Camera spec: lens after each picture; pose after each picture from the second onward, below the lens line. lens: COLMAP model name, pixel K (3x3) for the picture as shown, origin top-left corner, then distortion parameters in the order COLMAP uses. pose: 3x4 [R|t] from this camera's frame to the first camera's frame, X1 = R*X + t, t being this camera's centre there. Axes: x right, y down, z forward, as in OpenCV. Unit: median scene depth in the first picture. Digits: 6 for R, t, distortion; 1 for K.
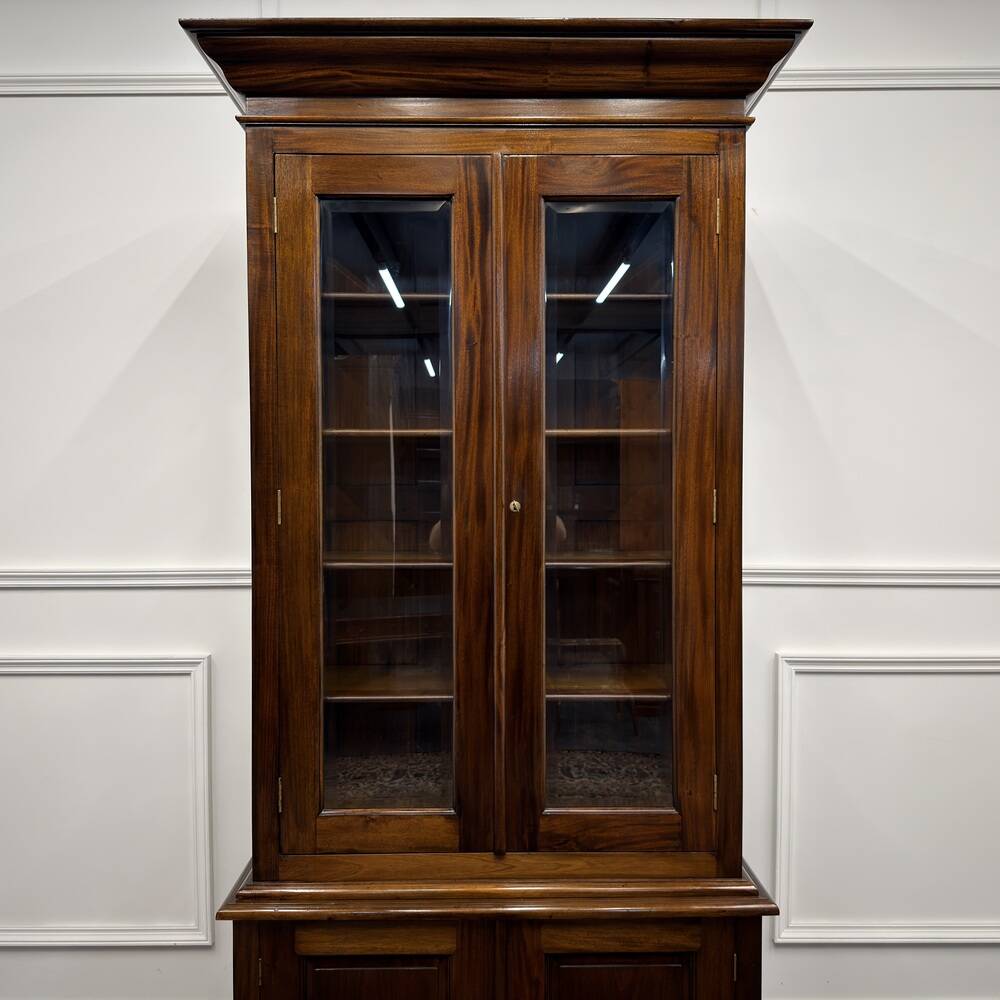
lens RADIAL K [[953.2, 0, 495.9], [0, 953.2, 473.7], [0, 0, 1]] dist [0.042641, -0.104999]
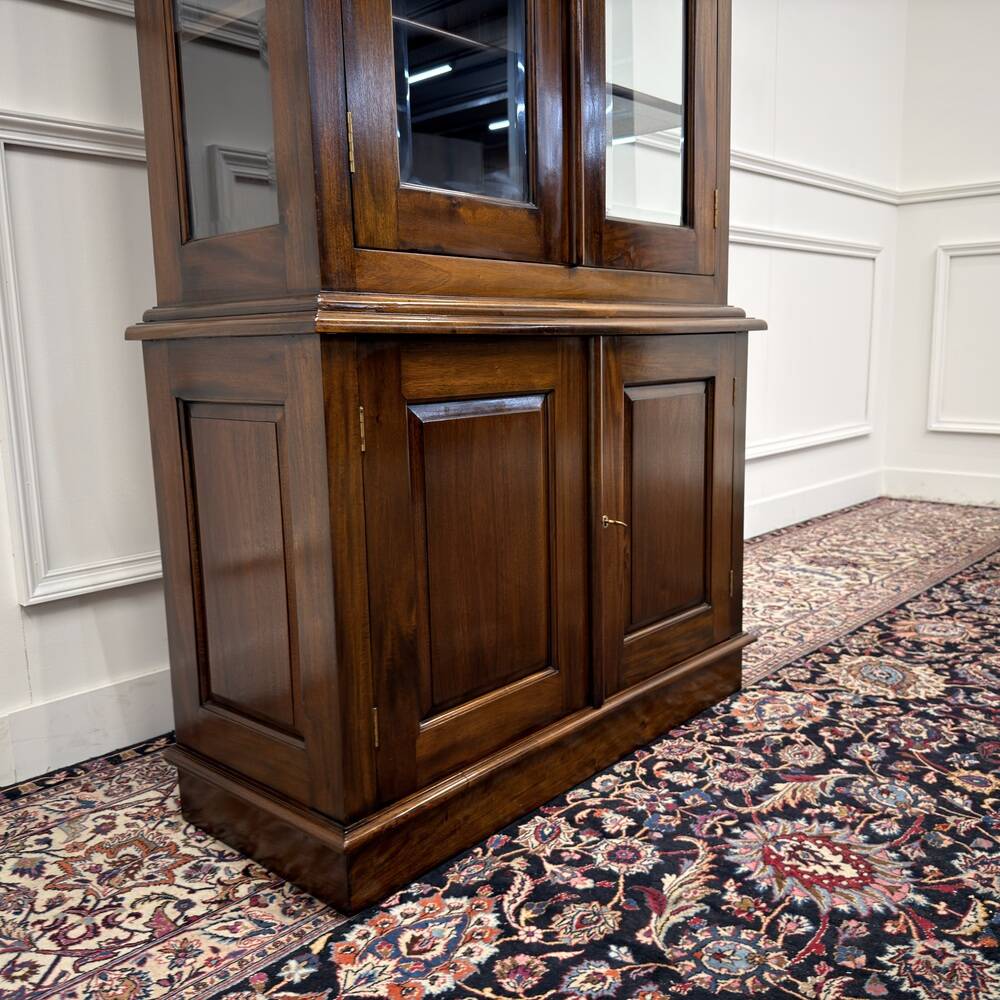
lens RADIAL K [[943.6, 0, 507.9], [0, 943.6, 501.5], [0, 0, 1]] dist [0.109856, -0.221712]
pose [[0.673452, -0.131485, 0.727443, -0.625404], [0.021761, 0.987154, 0.158282, 0.463581], [-0.738910, -0.090765, 0.667662, 0.502129]]
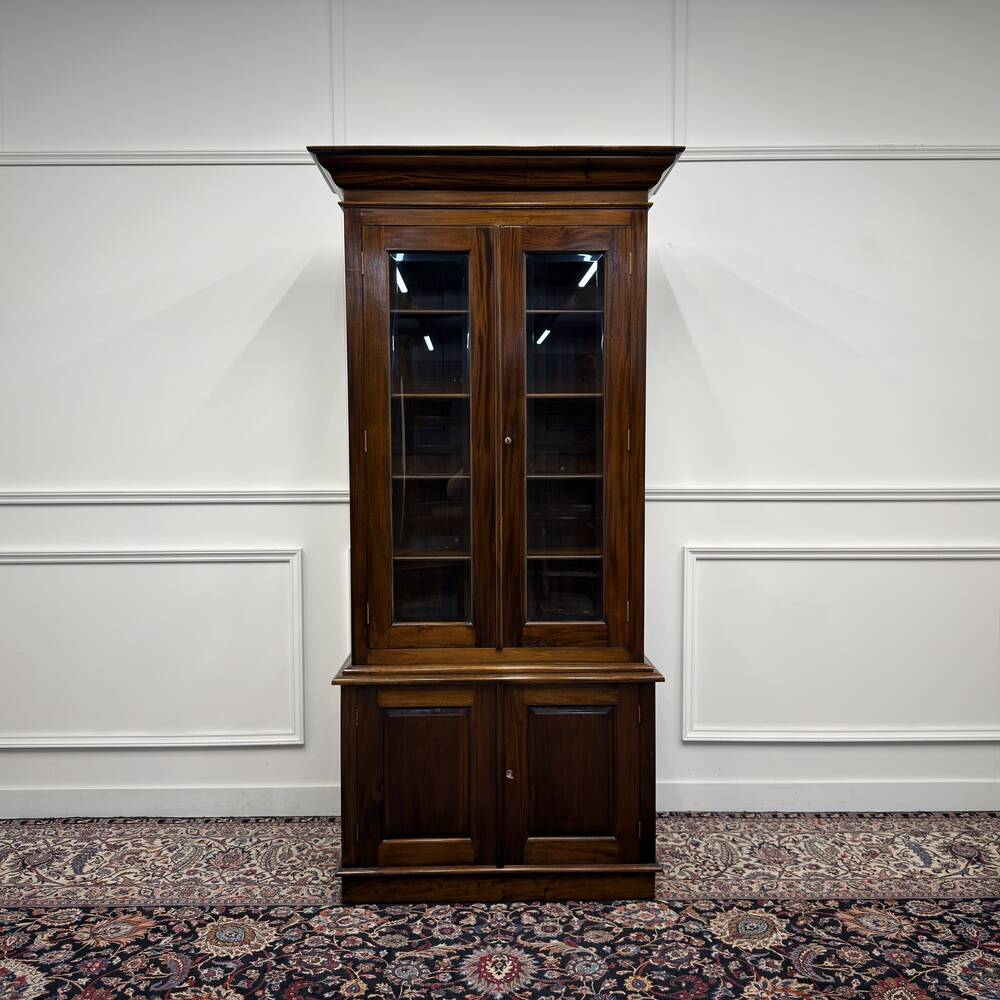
lens RADIAL K [[946.8, 0, 498.7], [0, 946.8, 478.3], [0, 0, 1]] dist [0.023801, -0.033509]
pose [[0.999941, -0.002042, 0.010661, -0.014016], [0.001702, 0.999494, 0.031749, 0.047866], [-0.010720, -0.031729, 0.999439, -0.642879]]
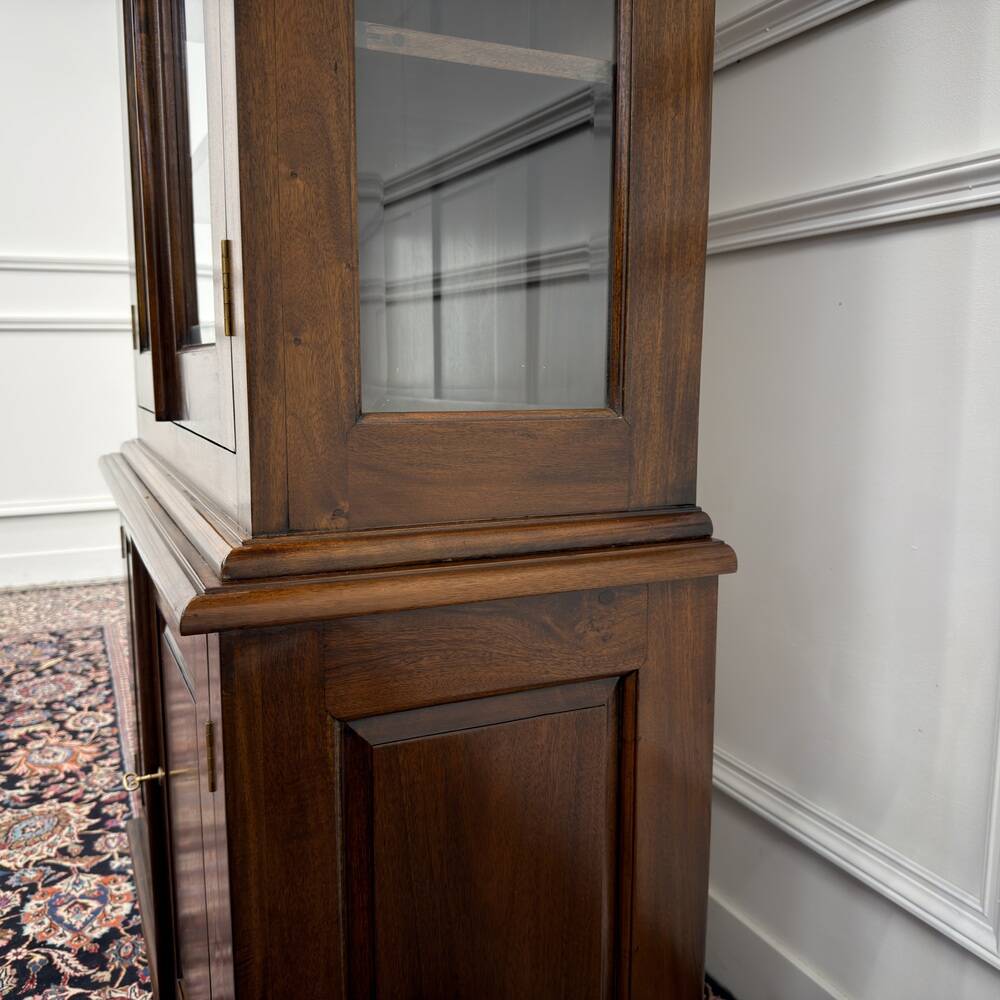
lens RADIAL K [[961.3, 0, 500.0], [0, 961.3, 500.0], [0, 0, 1]] dist [-0.006170, -0.001078]
pose [[0.410214, 0.131089, -0.902519, 0.615702], [0.000540, 0.989580, 0.143980, 0.359541], [0.911989, -0.059550, 0.405869, 0.943152]]
